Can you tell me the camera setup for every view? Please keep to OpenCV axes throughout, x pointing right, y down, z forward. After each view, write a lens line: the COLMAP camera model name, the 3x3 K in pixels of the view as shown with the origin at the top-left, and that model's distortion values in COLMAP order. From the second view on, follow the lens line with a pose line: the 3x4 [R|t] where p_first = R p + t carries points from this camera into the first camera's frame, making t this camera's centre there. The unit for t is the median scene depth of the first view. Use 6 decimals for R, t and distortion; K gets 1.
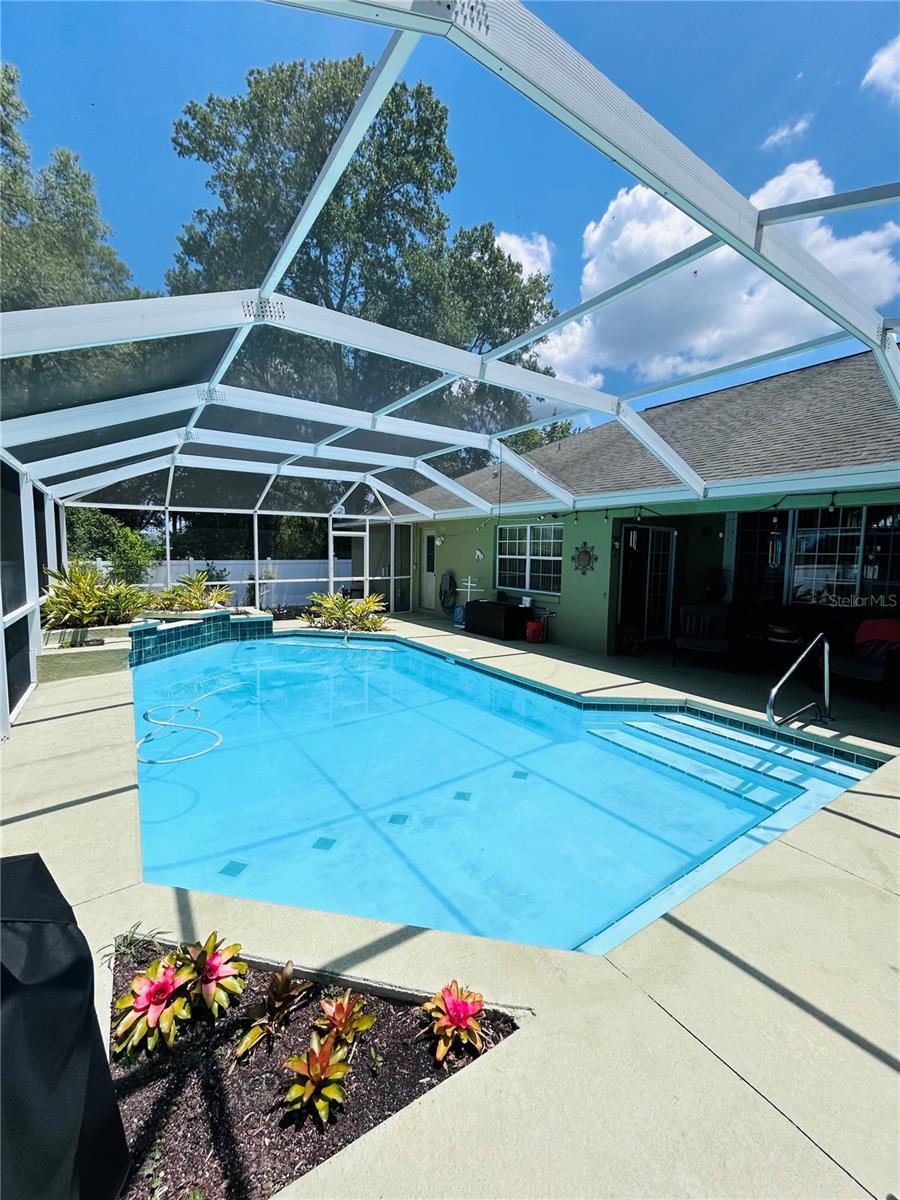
lens RADIAL K [[479.4, 0, 457.1], [0, 479.4, 597.9], [0, 0, 1]] dist [-0.003812, 0.001081]
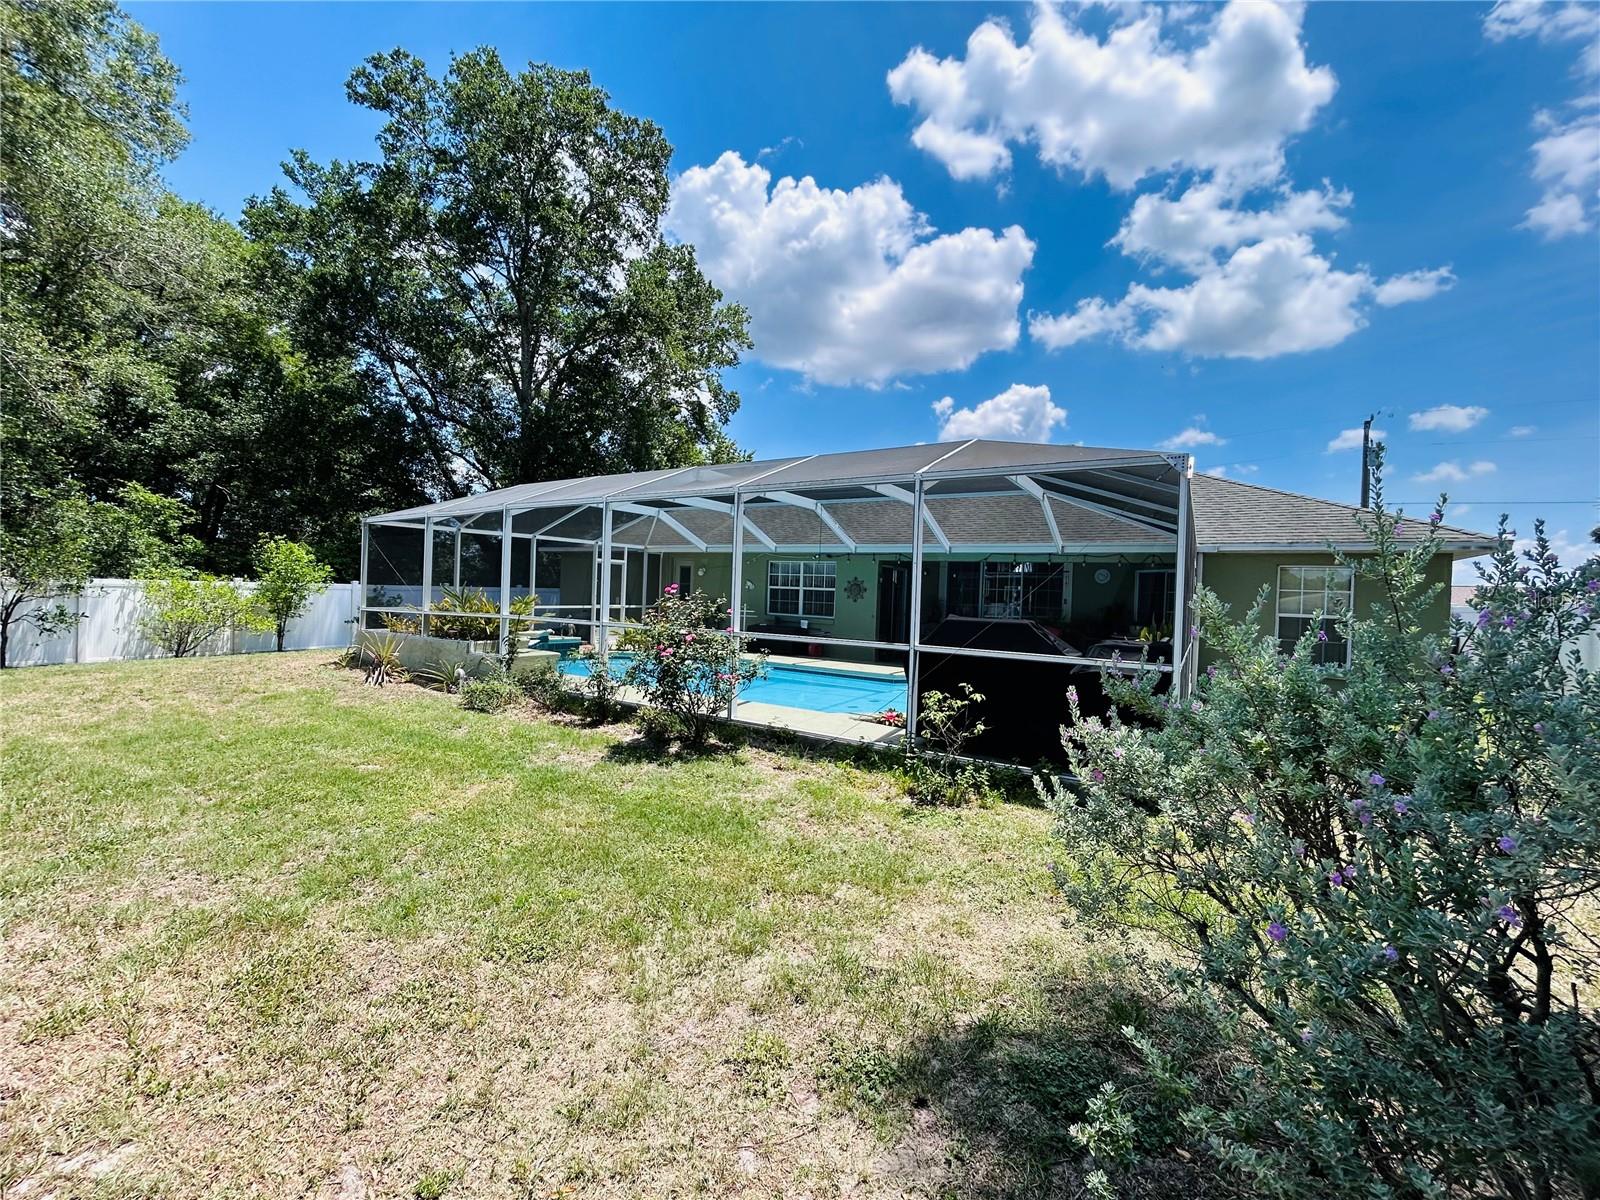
lens RADIAL K [[639.3, 0, 802.7], [0, 639.3, 608.8], [0, 0, 1]] dist [-0.003812, 0.001081]
pose [[0.913375, 0.008489, 0.407032, -0.551208], [0.015901, 0.998276, -0.056502, 0.064329], [-0.406809, 0.058080, 0.911665, -0.513823]]
